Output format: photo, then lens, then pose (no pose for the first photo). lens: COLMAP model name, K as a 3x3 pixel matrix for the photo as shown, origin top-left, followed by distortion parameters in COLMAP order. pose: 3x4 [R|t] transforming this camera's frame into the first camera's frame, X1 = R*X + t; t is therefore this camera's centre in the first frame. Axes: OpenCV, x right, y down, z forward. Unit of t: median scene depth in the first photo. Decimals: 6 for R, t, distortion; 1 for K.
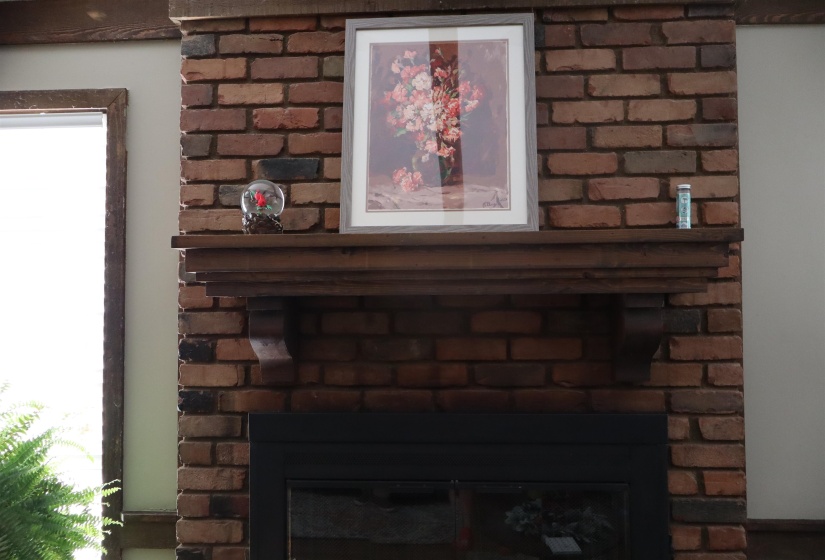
lens RADIAL K [[686.9, 0, 417.0], [0, 686.9, 278.4], [0, 0, 1]] dist [-0.011455, 0.011236]
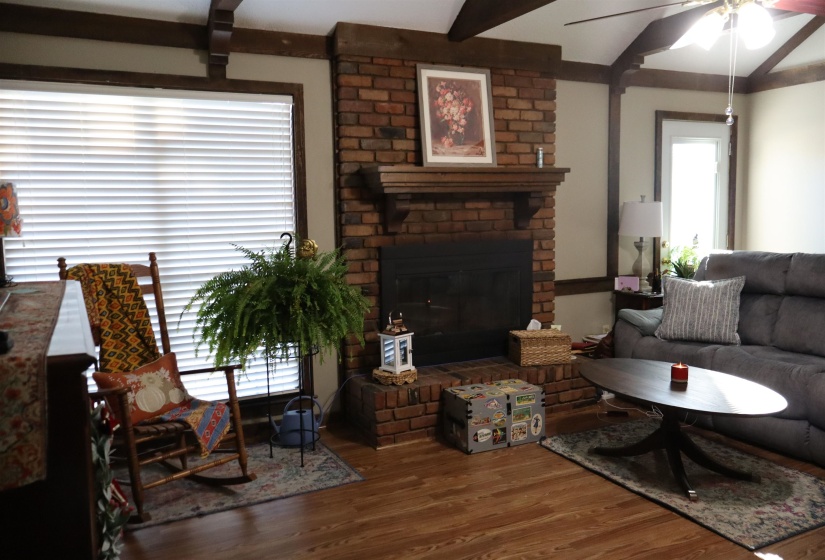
lens RADIAL K [[686.9, 0, 412.7], [0, 686.9, 283.3], [0, 0, 1]] dist [-0.011455, 0.011236]
pose [[0.864448, -0.065644, 0.498418, -1.258378], [-0.008067, 0.989499, 0.144314, -0.005367], [-0.502657, -0.128773, 0.854841, -0.942769]]
